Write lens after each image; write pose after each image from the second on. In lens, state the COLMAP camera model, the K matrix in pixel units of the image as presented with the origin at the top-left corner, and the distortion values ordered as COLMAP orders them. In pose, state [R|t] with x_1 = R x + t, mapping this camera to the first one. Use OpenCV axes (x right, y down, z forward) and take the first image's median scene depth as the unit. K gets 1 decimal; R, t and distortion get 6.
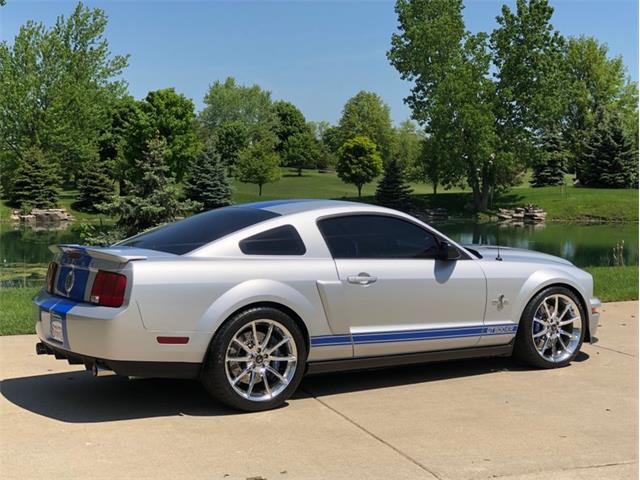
lens RADIAL K [[1042.2, 0, 320.0], [0, 1042.2, 240.0], [0, 0, 1]] dist [0.016860, 0.283595]
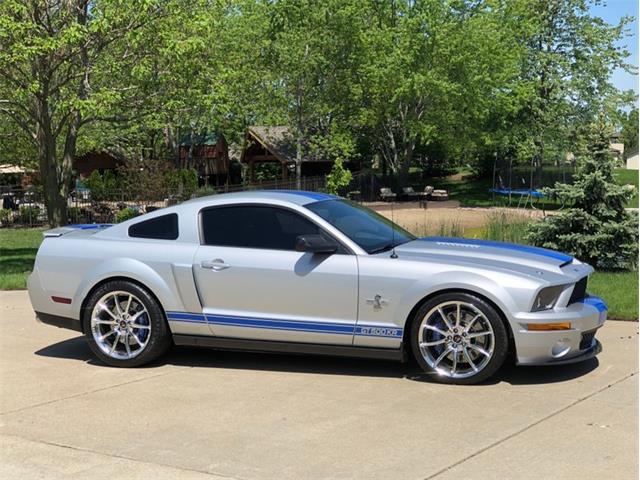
lens RADIAL K [[1042.2, 0, 320.0], [0, 1042.2, 240.0], [0, 0, 1]] dist [0.016860, 0.283595]
pose [[0.598809, 0.047975, -0.799454, 0.840711], [-0.030053, 0.998847, 0.037430, -0.027972], [0.800328, 0.001613, 0.599560, 0.377091]]
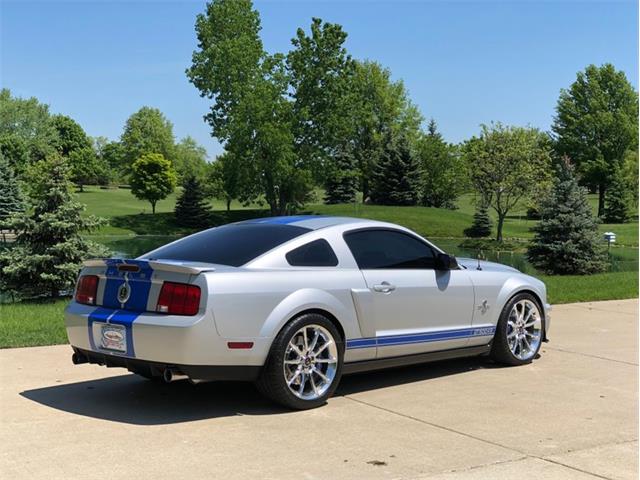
lens RADIAL K [[1042.2, 0, 320.0], [0, 1042.2, 240.0], [0, 0, 1]] dist [0.016860, 0.283595]
pose [[0.976801, -0.003704, 0.214116, -0.226837], [0.007121, 0.999859, -0.015190, 0.003177], [-0.214029, 0.016363, 0.976690, -0.056661]]
